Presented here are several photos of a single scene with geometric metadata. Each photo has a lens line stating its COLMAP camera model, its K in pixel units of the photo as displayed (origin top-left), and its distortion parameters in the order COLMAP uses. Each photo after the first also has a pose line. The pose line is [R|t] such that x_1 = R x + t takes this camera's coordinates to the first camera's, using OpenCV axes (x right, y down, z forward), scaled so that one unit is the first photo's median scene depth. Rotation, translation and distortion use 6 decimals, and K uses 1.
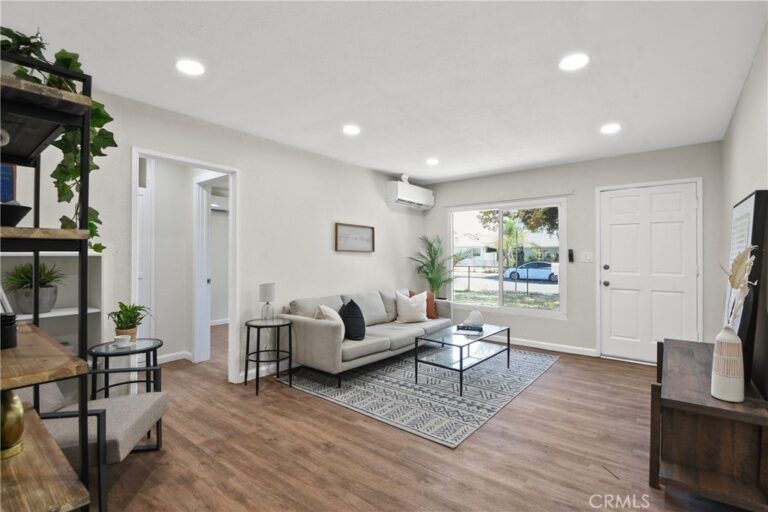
lens RADIAL K [[364.3, 0, 384.0], [0, 364.3, 256.0], [0, 0, 1]] dist [0.012568, -0.000125]
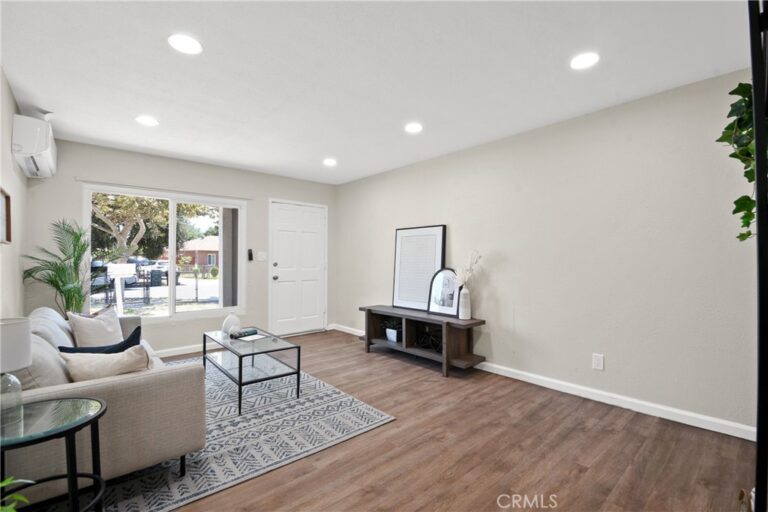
lens RADIAL K [[343.1, 0, 384.0], [0, 343.1, 256.0], [0, 0, 1]] dist [0.000652, -0.000388]
pose [[0.160263, 0.007270, 0.987048, -0.693671], [-0.003545, 0.999971, -0.006789, 0.012871], [-0.987068, -0.002411, 0.160284, 0.669760]]
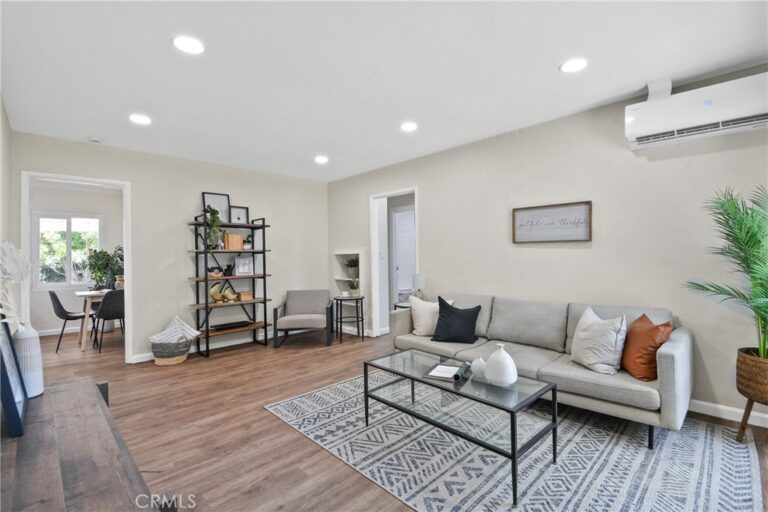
lens RADIAL K [[343.1, 0, 384.0], [0, 343.1, 256.0], [0, 0, 1]] dist [0.000652, -0.000388]
pose [[-0.114588, -0.003020, -0.993409, 1.009021], [0.015902, 0.999862, -0.004874, 0.019920], [0.993286, -0.016356, -0.114524, 1.198773]]
